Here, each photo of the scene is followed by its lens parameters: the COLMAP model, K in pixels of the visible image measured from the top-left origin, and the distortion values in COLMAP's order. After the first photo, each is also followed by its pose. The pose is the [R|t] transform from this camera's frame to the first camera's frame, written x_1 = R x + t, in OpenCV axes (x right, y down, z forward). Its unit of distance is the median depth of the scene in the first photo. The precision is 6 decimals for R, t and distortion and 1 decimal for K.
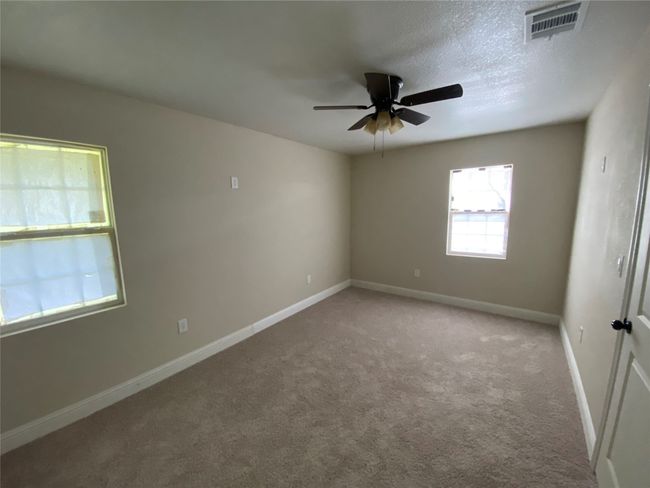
lens RADIAL K [[265.4, 0, 325.0], [0, 265.4, 244.0], [0, 0, 1]] dist [-0.000566, -0.000153]
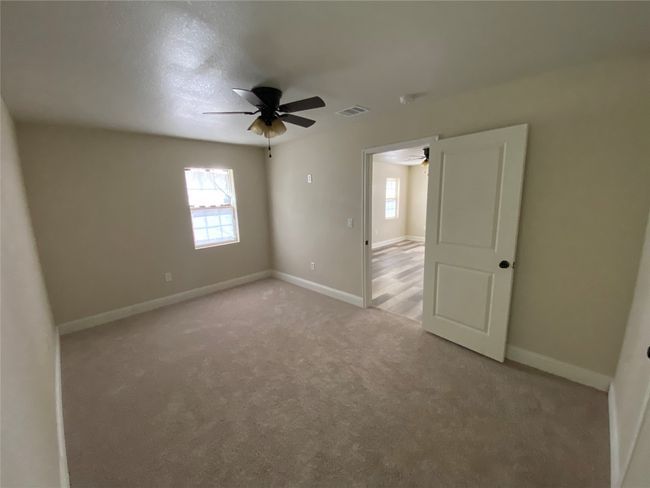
lens RADIAL K [[271.9, 0, 325.0], [0, 271.9, 244.0], [0, 0, 1]] dist [-0.001802, -0.000845]
pose [[0.121253, -0.169201, 0.978094, -0.561542], [0.164862, 0.975112, 0.148247, -0.059205], [-0.978835, 0.143275, 0.146131, 0.371337]]
